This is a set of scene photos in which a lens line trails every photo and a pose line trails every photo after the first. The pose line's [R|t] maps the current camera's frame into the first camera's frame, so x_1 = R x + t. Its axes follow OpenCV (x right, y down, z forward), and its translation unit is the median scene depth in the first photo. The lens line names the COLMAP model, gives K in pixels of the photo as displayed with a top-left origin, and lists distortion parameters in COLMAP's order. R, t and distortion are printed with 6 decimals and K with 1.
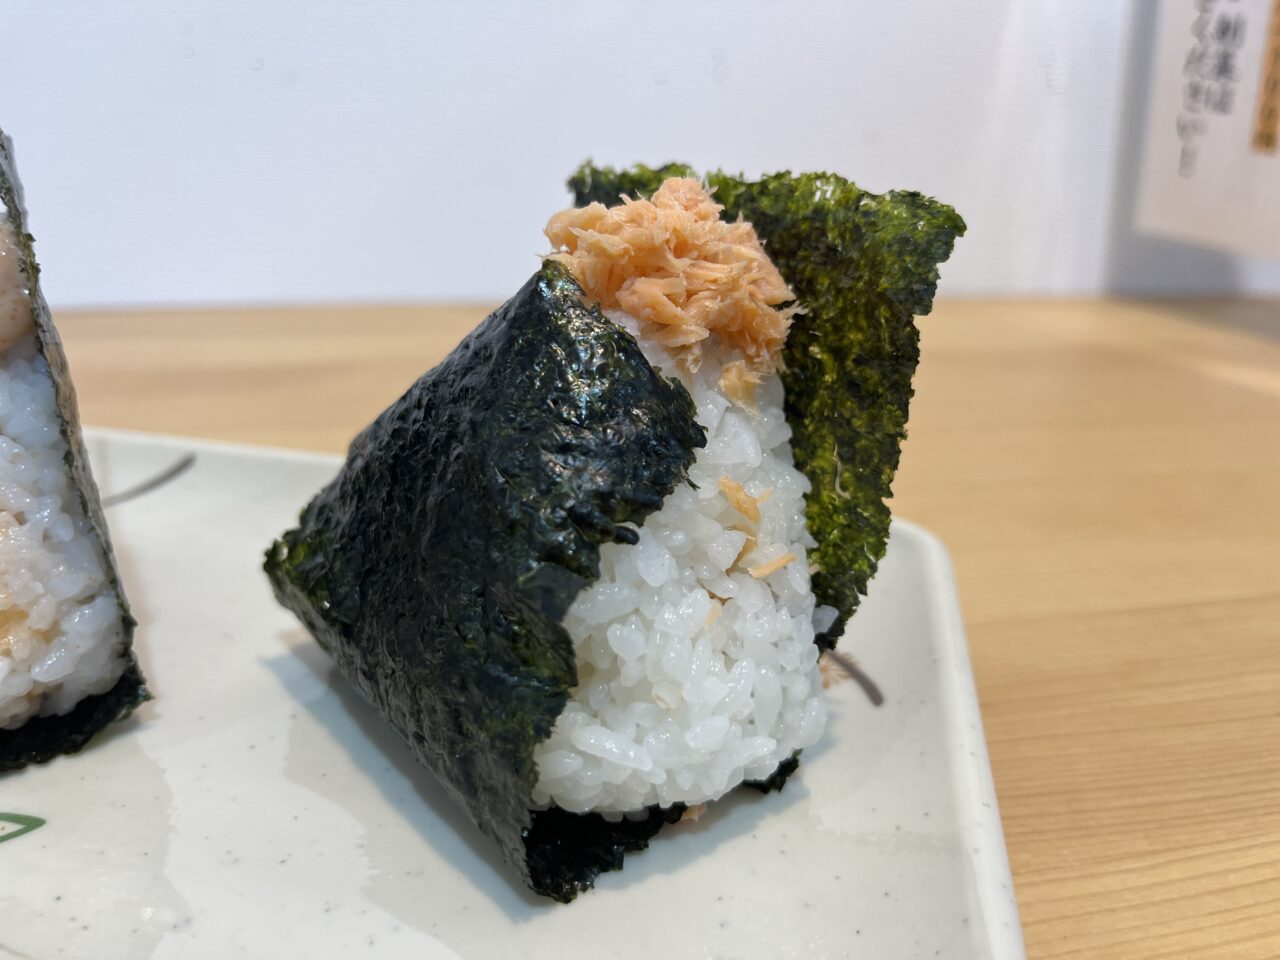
lens RADIAL K [[1039.2, 0, 643.1], [0, 1039.2, 483.4], [0, 0, 1]] dist [-0.007711, -0.046964]
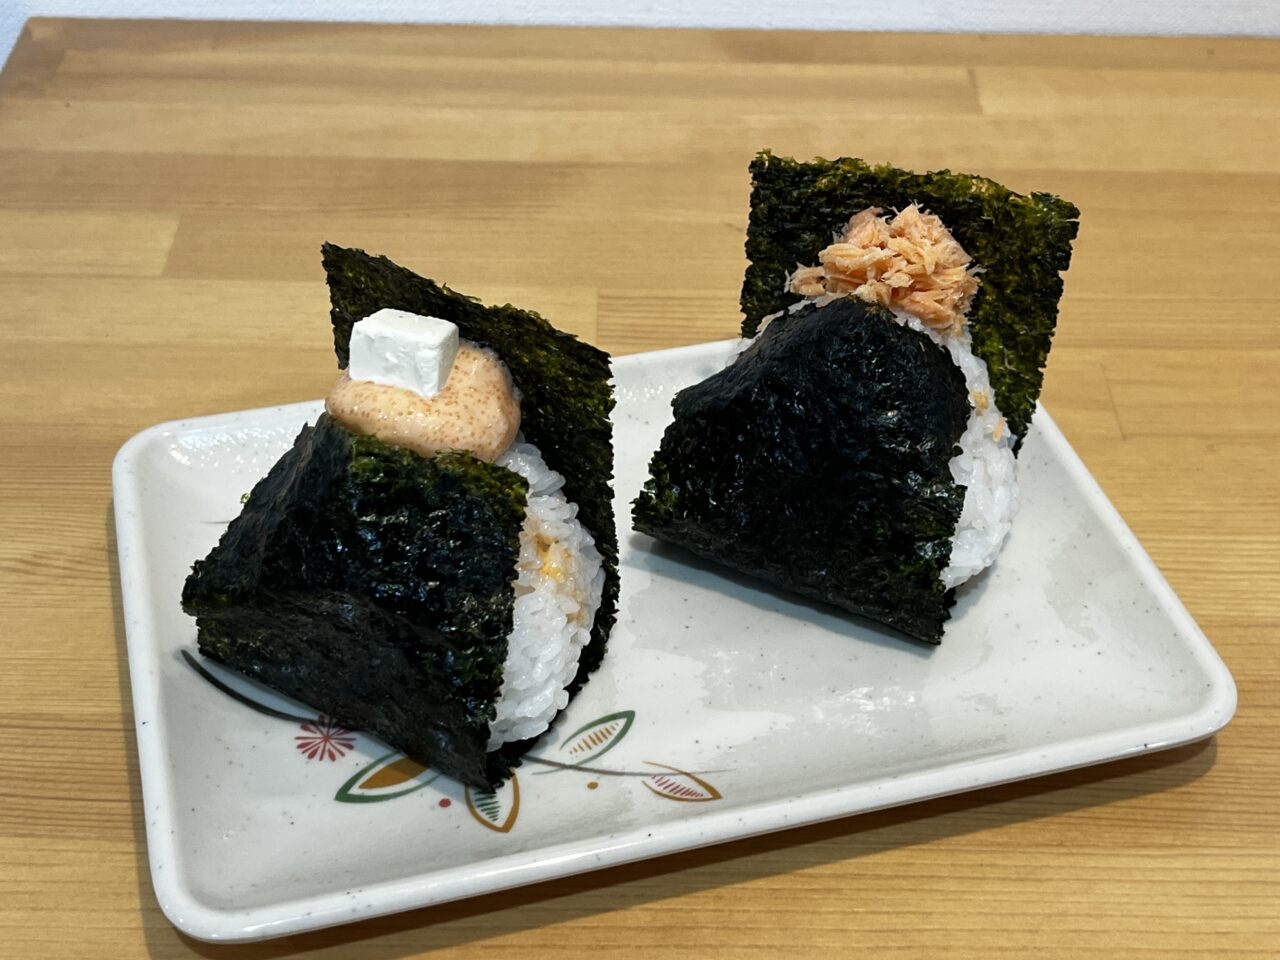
lens RADIAL K [[1989.4, 0, 640.0], [0, 1989.4, 480.2], [0, 0, 1]] dist [0.174058, 0.000000]
pose [[0.887182, -0.301854, 0.348989, -1.486041], [0.169644, 0.916743, 0.361666, -1.073157], [-0.429104, -0.261660, 0.864525, -1.523245]]
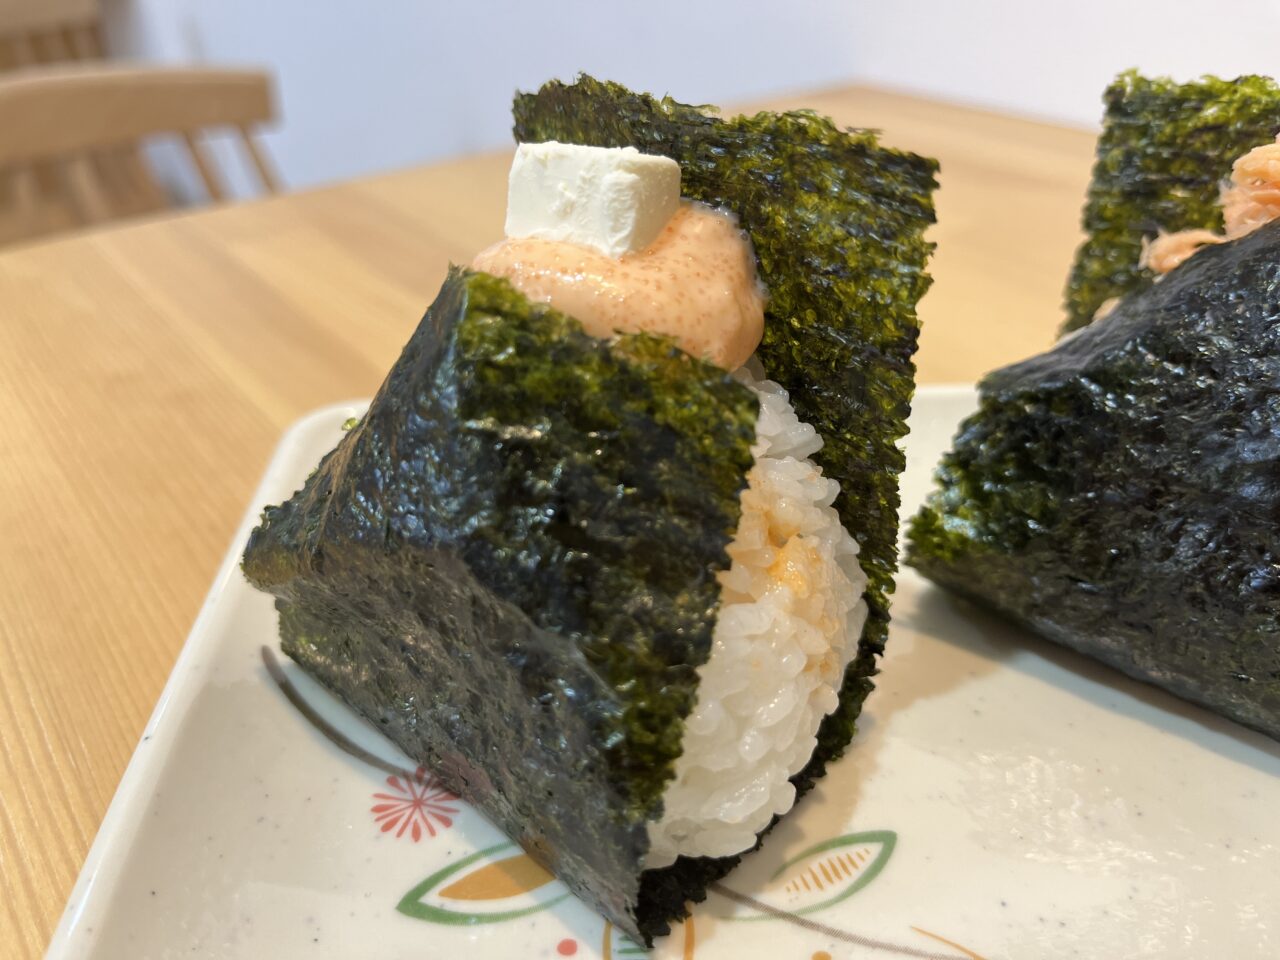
lens RADIAL K [[1039.2, 0, 638.0], [0, 1039.2, 472.3], [0, 0, 1]] dist [-0.007711, -0.046964]
pose [[0.963737, -0.149568, 0.220997, -0.946722], [0.113573, 0.979307, 0.167507, -0.189722], [-0.241477, -0.136333, 0.960782, 0.160582]]
